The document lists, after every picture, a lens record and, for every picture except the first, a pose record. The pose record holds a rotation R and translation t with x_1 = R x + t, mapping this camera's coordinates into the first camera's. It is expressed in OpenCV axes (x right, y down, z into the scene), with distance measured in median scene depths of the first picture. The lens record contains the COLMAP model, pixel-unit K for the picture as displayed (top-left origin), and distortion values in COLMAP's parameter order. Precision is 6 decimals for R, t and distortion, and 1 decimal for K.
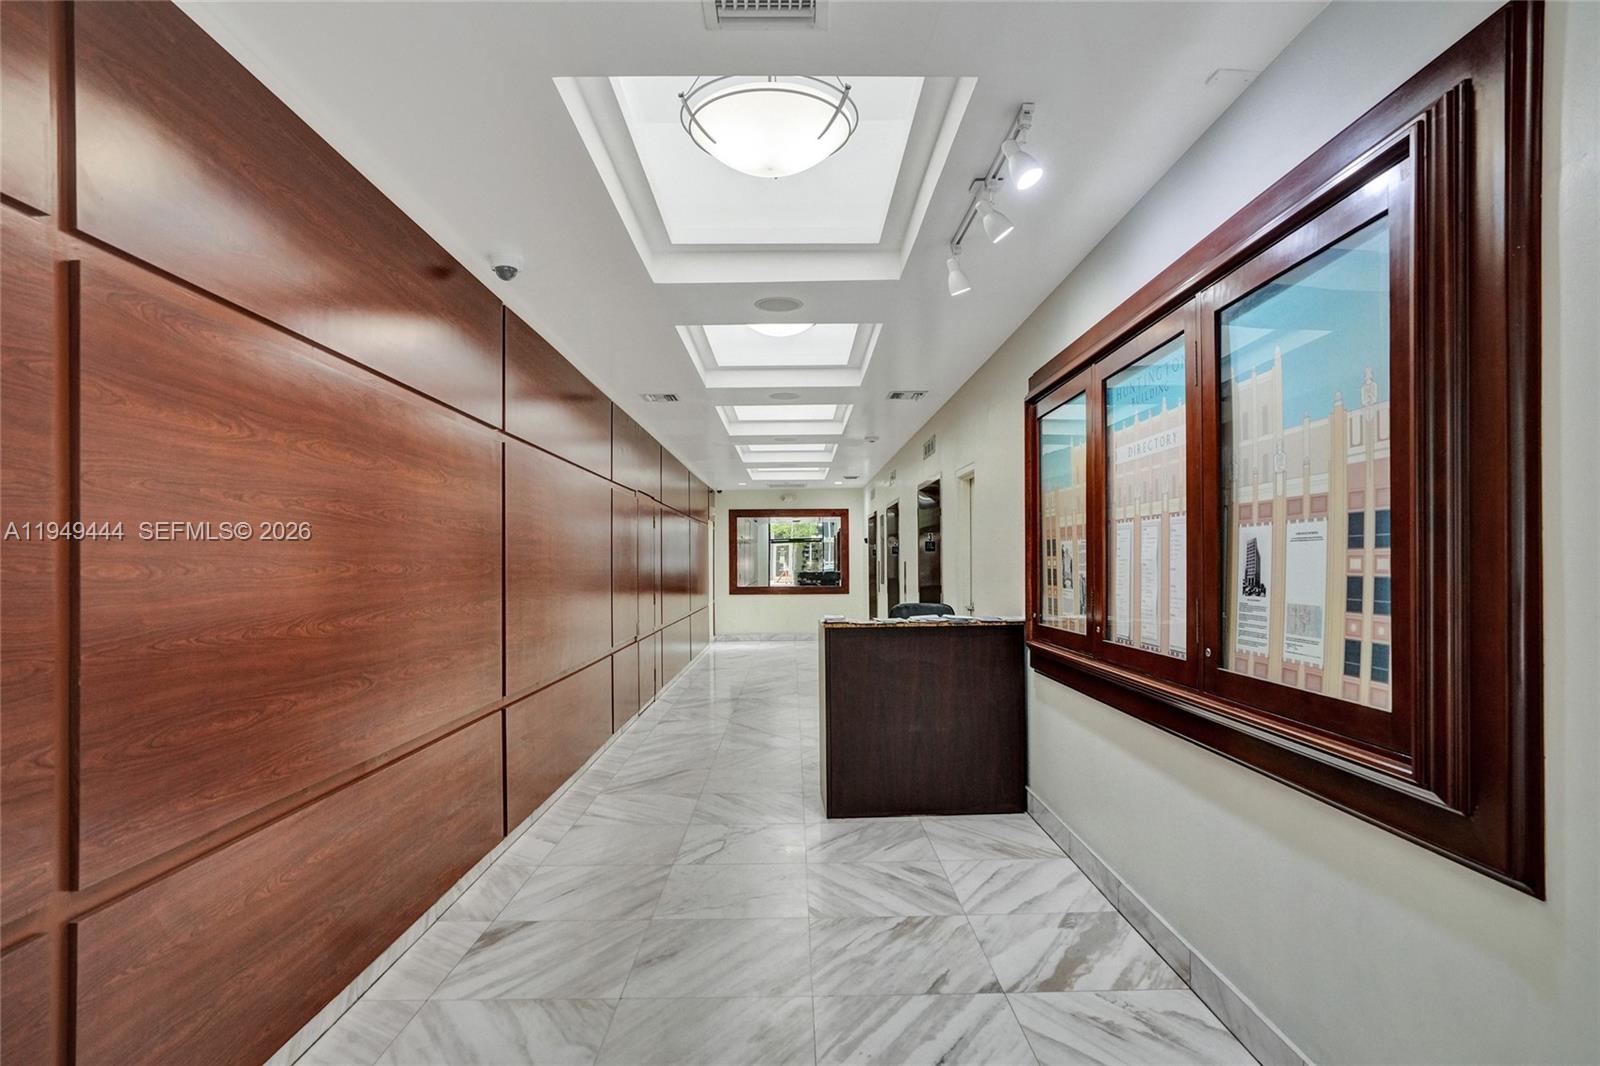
lens RADIAL K [[861.3, 0, 808.0], [0, 861.3, 567.5], [0, 0, 1]] dist [-0.028719, 0.007963]
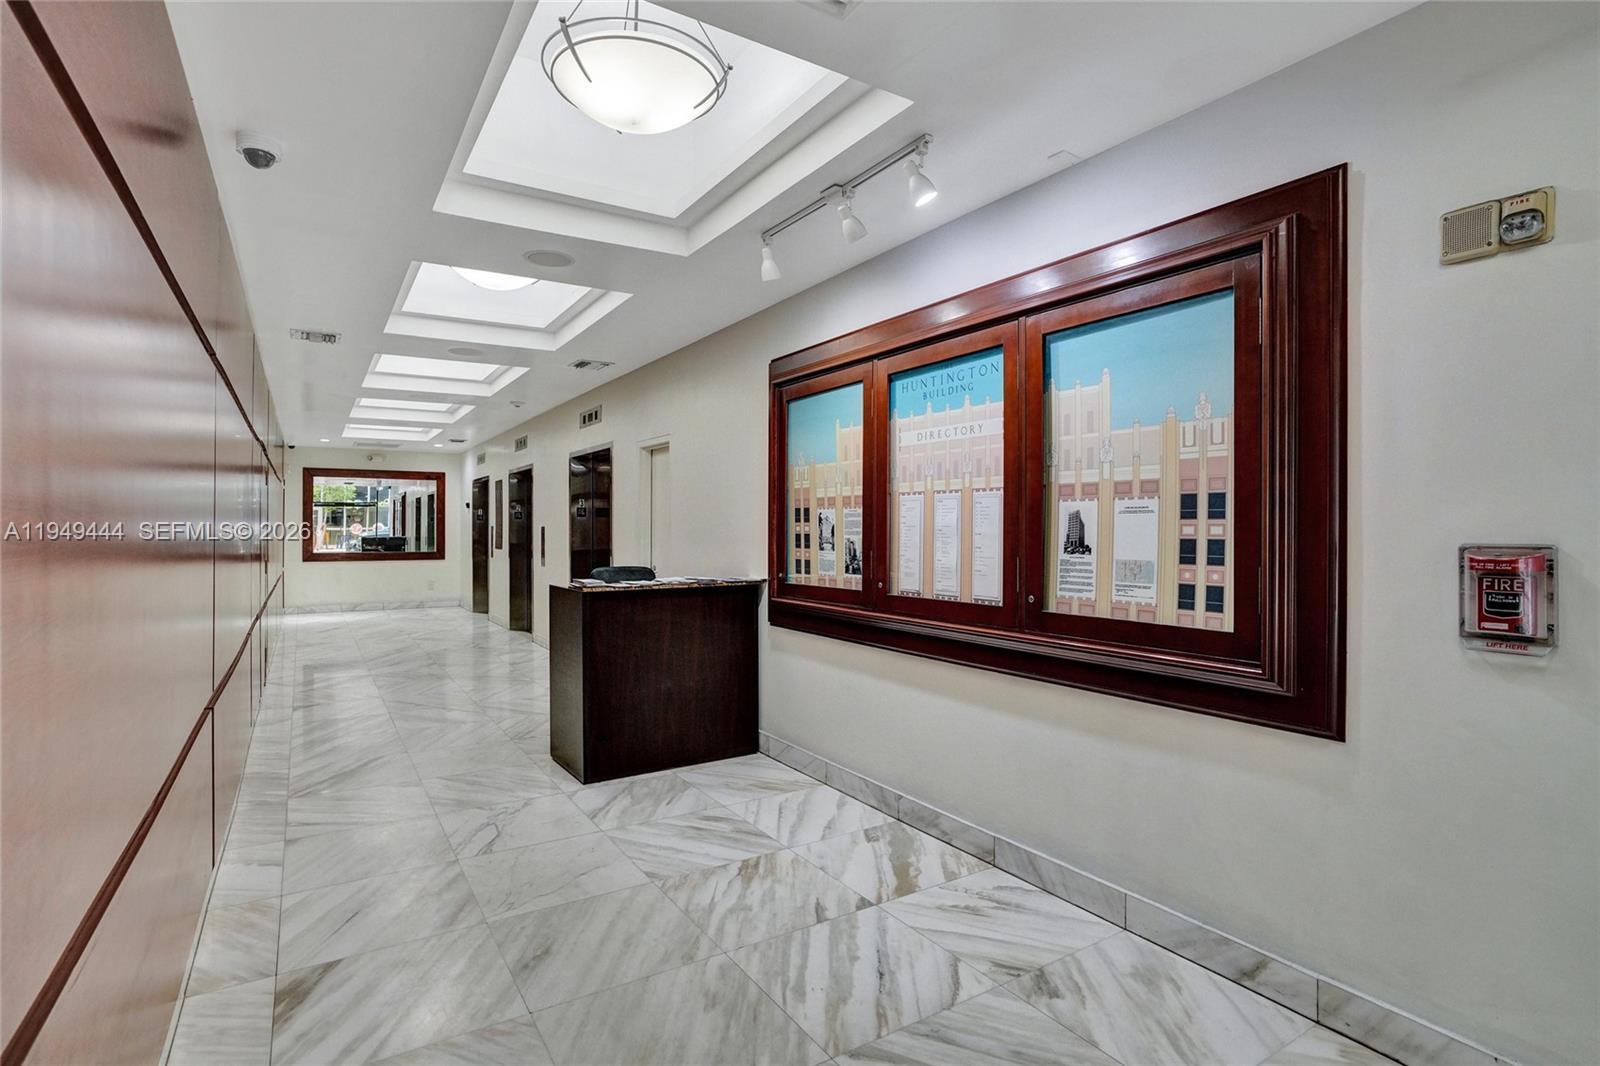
lens RADIAL K [[790.7, 0, 817.6], [0, 790.7, 529.8], [0, 0, 1]] dist [-0.031100, 0.010240]
pose [[0.848741, 0.008984, 0.528733, -0.313485], [-0.005977, 0.999955, -0.007396, 0.004826], [-0.528776, 0.003117, 0.848756, 0.119943]]
